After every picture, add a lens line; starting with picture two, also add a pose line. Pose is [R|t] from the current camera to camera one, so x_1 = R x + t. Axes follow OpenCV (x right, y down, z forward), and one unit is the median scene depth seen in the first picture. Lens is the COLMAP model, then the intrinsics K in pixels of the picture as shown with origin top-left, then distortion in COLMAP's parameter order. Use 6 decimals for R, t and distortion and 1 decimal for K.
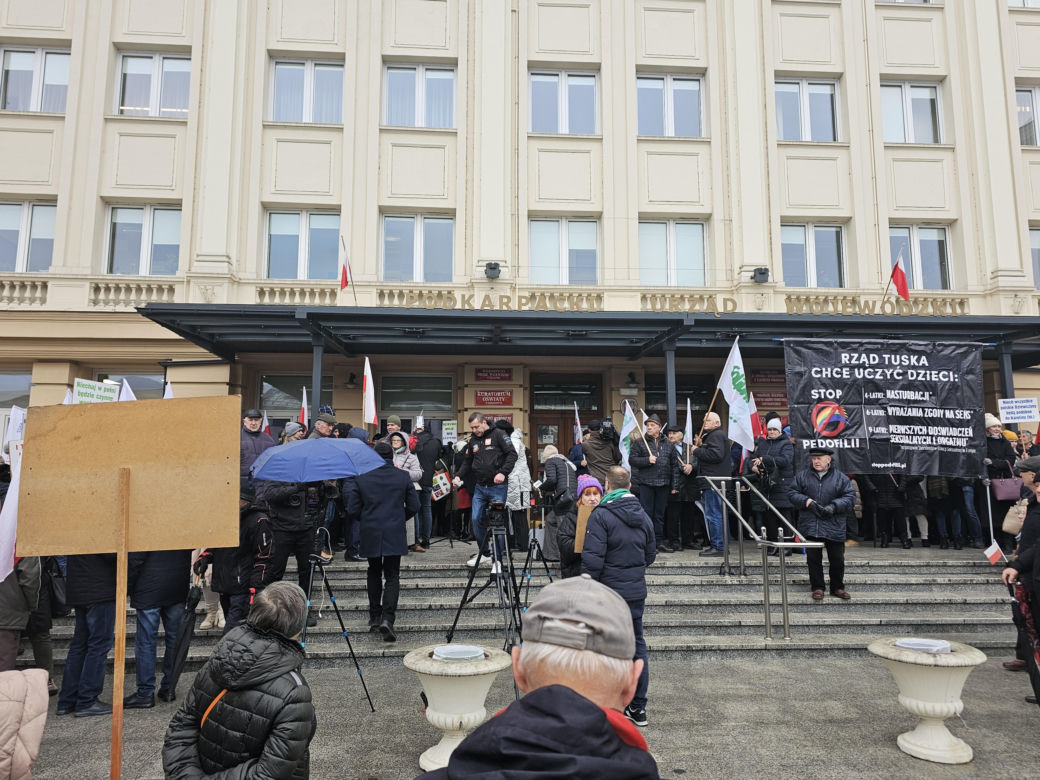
lens RADIAL K [[720.5, 0, 526.4], [0, 720.5, 388.9], [0, 0, 1]] dist [0.062834, -0.055350]
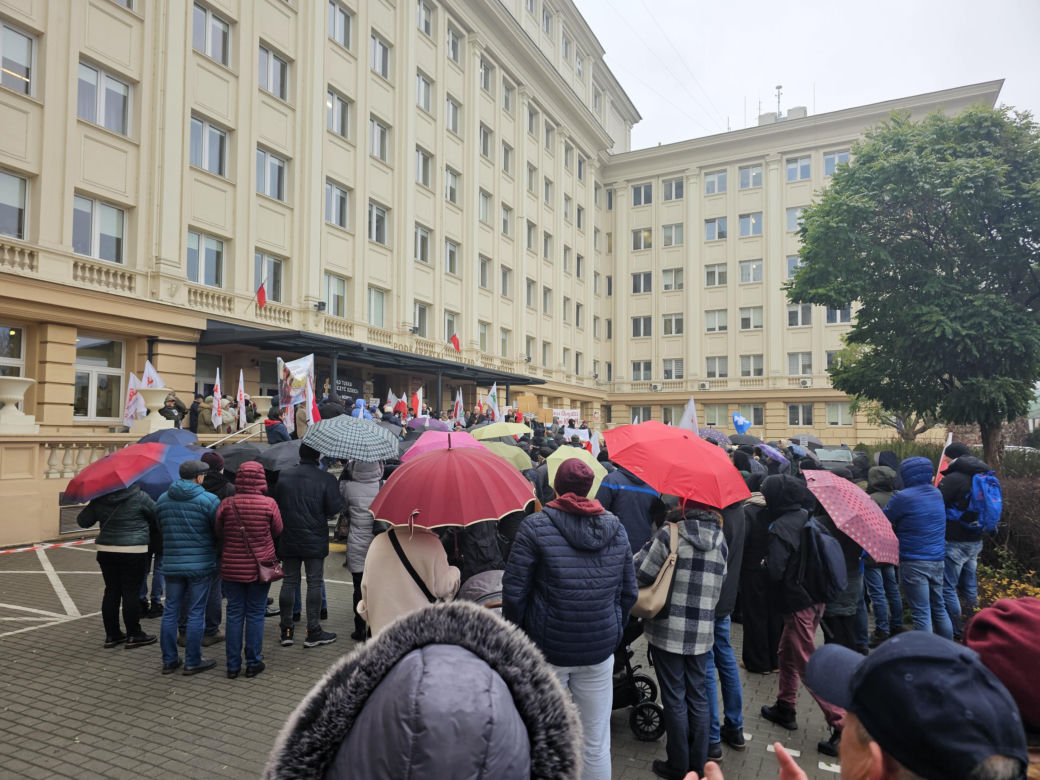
lens RADIAL K [[683.8, 0, 515.8], [0, 683.8, 406.8], [0, 0, 1]] dist [0.055061, -0.048669]
pose [[0.508690, 0.046528, 0.859692, -1.129604], [-0.136118, 0.990326, 0.026944, -0.032679], [-0.850121, -0.130725, 0.510102, -0.240027]]
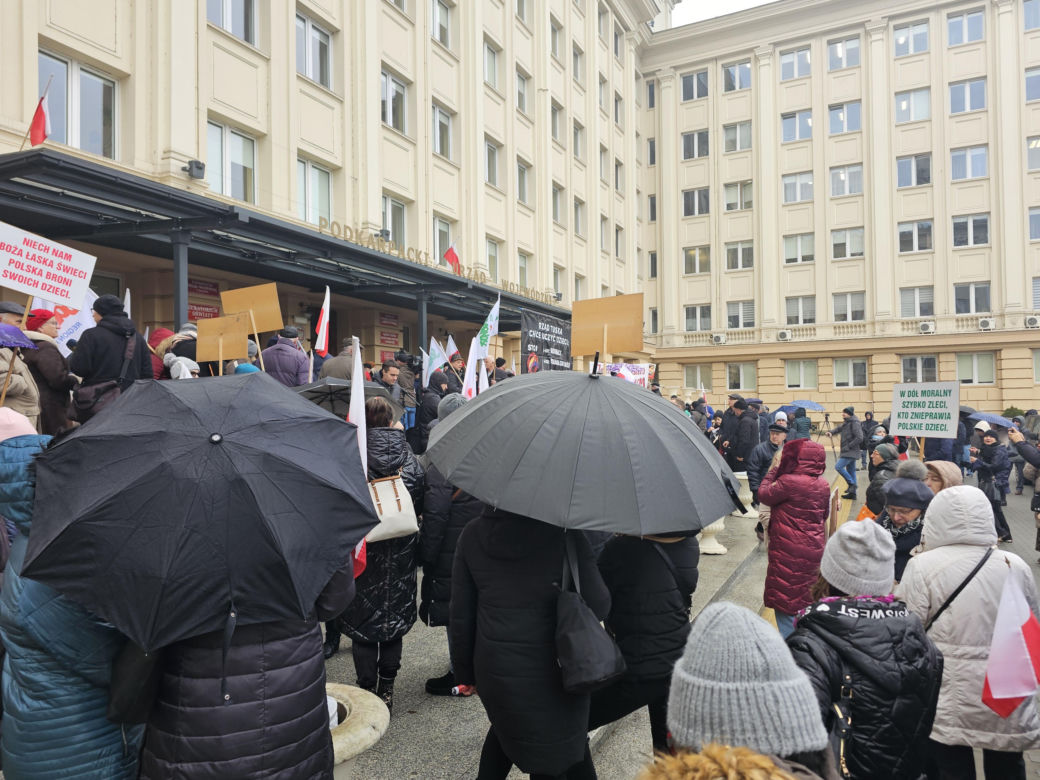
lens RADIAL K [[720.5, 0, 526.4], [0, 720.5, 388.9], [0, 0, 1]] dist [0.062834, -0.055350]
pose [[0.500417, 0.020458, 0.865543, -0.588636], [-0.117389, 0.992092, 0.044419, 0.017517], [-0.857789, -0.123833, 0.498862, 0.142987]]
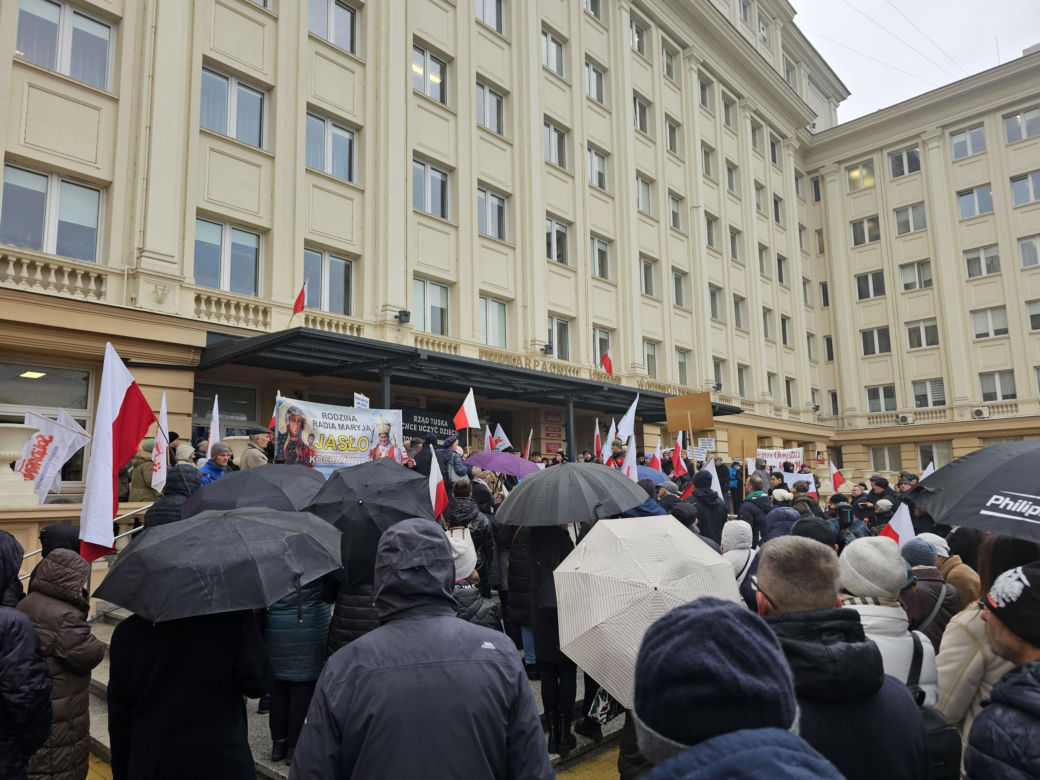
lens RADIAL K [[694.8, 0, 532.9], [0, 694.8, 394.9], [0, 0, 1]] dist [0.067265, -0.038128]
pose [[0.718809, 0.088562, 0.689543, -0.658363], [-0.081857, 0.995735, -0.042557, 0.001649], [-0.690372, -0.025854, 0.722993, -0.021584]]
